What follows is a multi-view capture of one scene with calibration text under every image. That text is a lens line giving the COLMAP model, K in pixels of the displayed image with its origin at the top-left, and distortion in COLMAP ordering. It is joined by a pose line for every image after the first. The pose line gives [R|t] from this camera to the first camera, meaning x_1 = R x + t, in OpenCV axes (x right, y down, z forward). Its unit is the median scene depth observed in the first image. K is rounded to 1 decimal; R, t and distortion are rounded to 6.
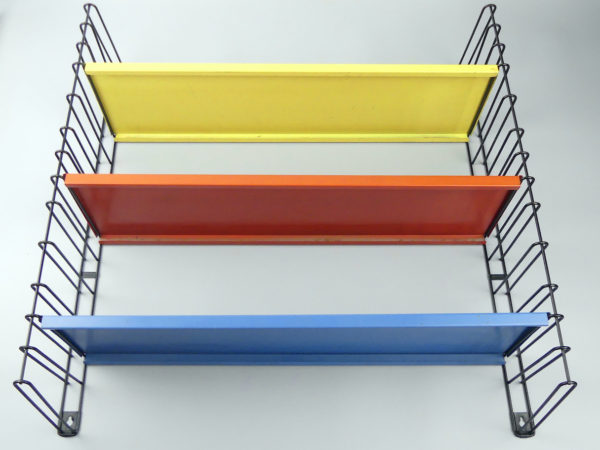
lens RADIAL K [[620.0, 0, 300.0], [0, 620.0, 225.0], [0, 0, 1]] dist [-0.076388, -0.008125]
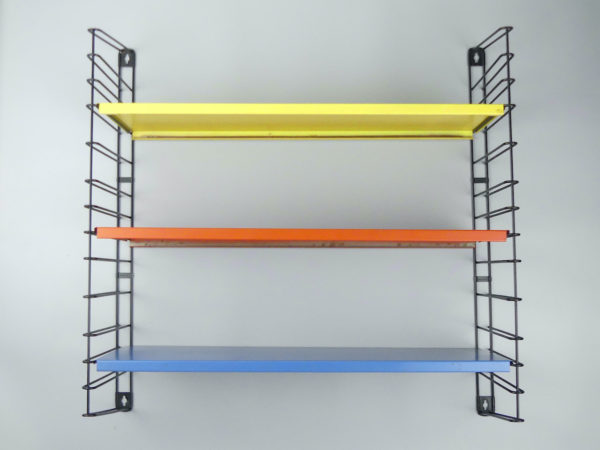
lens RADIAL K [[501.7, 0, 300.0], [0, 501.7, 225.0], [0, 0, 1]] dist [-0.036095, 0.000001]
pose [[0.999891, 0.010783, -0.010120, -0.004880], [-0.005752, 0.914050, 0.405560, -0.227831], [0.013624, -0.405458, 0.914012, 0.114754]]
